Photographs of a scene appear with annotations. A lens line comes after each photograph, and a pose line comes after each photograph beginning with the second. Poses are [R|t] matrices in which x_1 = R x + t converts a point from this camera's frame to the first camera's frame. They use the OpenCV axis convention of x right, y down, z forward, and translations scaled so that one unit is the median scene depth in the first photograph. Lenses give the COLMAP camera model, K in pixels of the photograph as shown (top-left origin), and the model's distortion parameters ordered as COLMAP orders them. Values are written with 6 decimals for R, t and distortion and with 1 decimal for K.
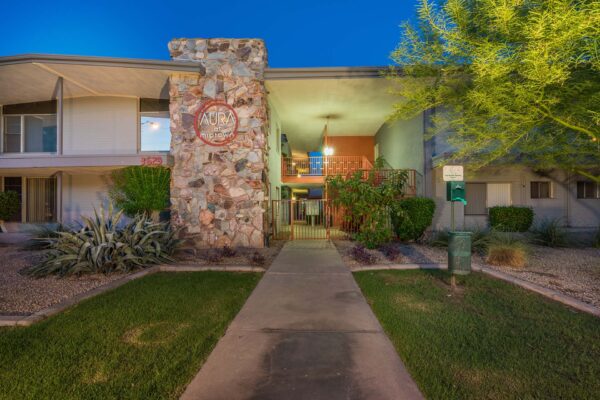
lens RADIAL K [[271.6, 0, 301.0], [0, 271.6, 198.3], [0, 0, 1]] dist [-0.004020, -0.000322]
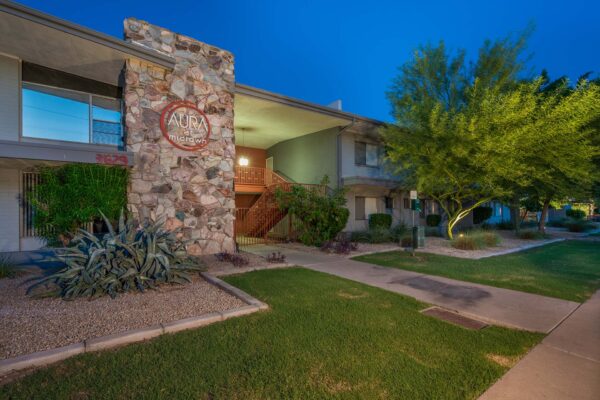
lens RADIAL K [[294.1, 0, 301.4], [0, 294.1, 205.1], [0, 0, 1]] dist [0.000094, 0.000156]
pose [[0.796904, 0.014405, 0.603935, -0.607920], [-0.012818, 0.999894, -0.006936, 0.000051], [-0.603970, -0.002214, 0.797004, -0.061415]]
